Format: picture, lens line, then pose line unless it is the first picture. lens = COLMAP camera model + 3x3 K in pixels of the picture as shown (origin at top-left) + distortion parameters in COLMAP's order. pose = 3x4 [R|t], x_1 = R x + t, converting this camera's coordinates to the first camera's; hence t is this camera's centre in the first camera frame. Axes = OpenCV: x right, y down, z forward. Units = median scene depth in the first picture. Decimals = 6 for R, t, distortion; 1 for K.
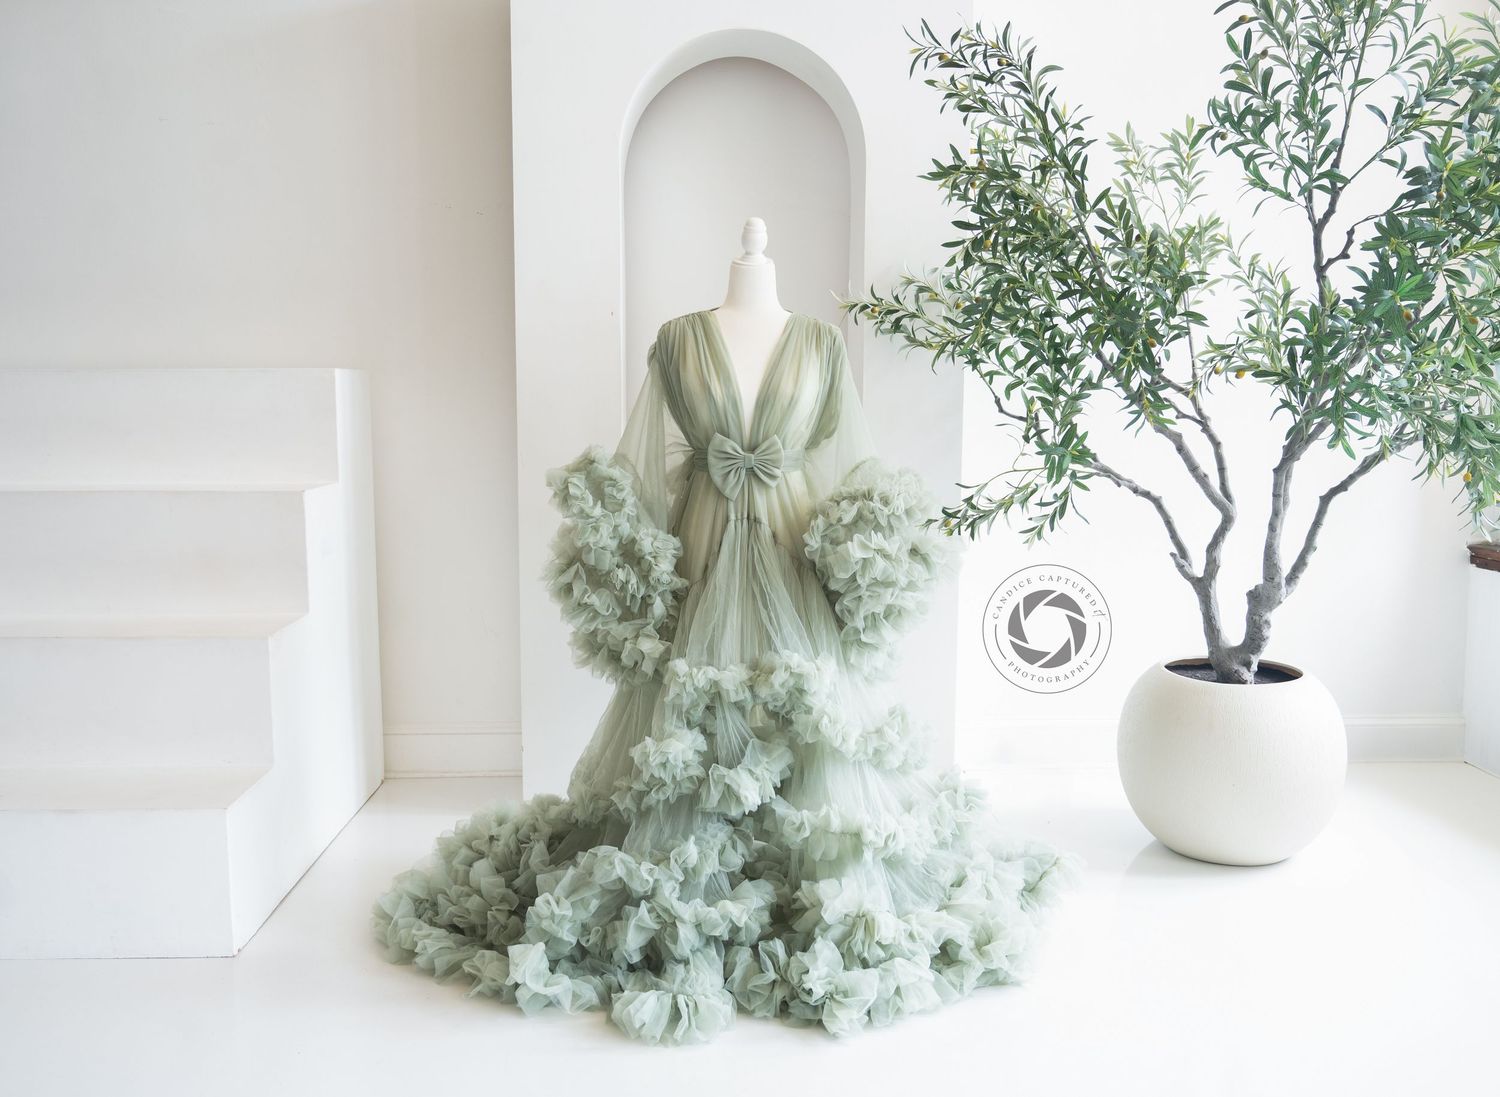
lens RADIAL K [[1395.5, 0, 750.0], [0, 1395.5, 548.5], [0, 0, 1]] dist [0.000896, -0.005648]
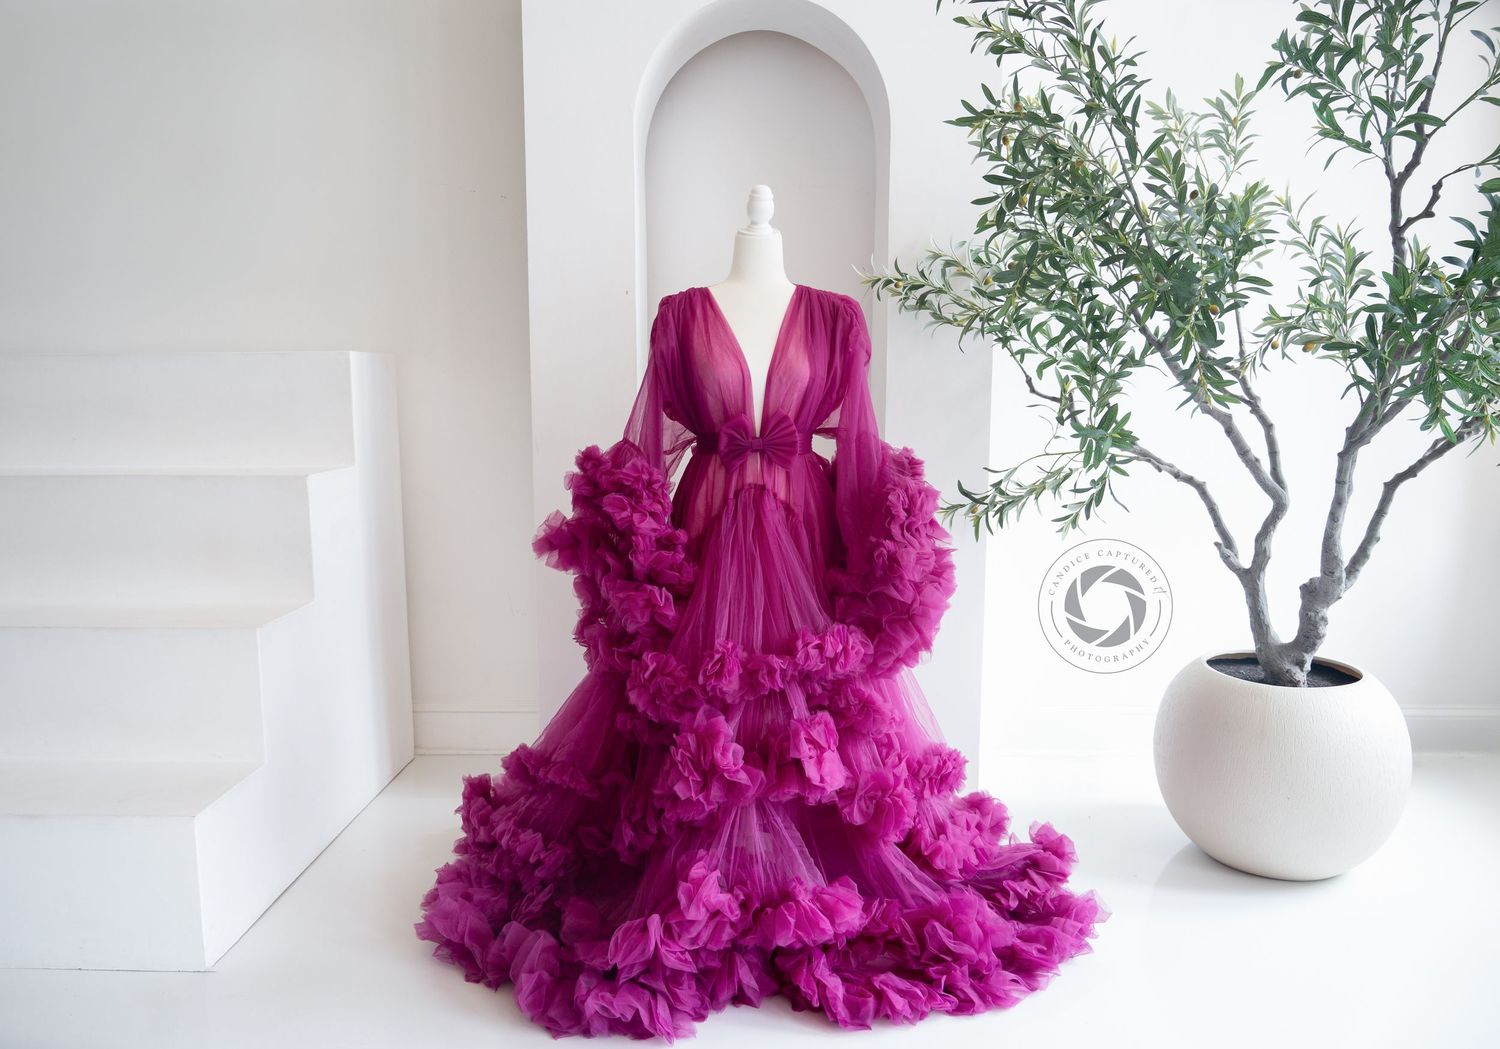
lens RADIAL K [[1050.0, 0, 750.0], [0, 1050.0, 524.5], [0, 0, 1]] dist [0.000846, 0.002920]
pose [[0.997852, 0.005038, -0.065310, 0.037903], [-0.004008, 0.999866, 0.015895, -0.019926], [0.065381, -0.015599, 0.997738, 0.292717]]
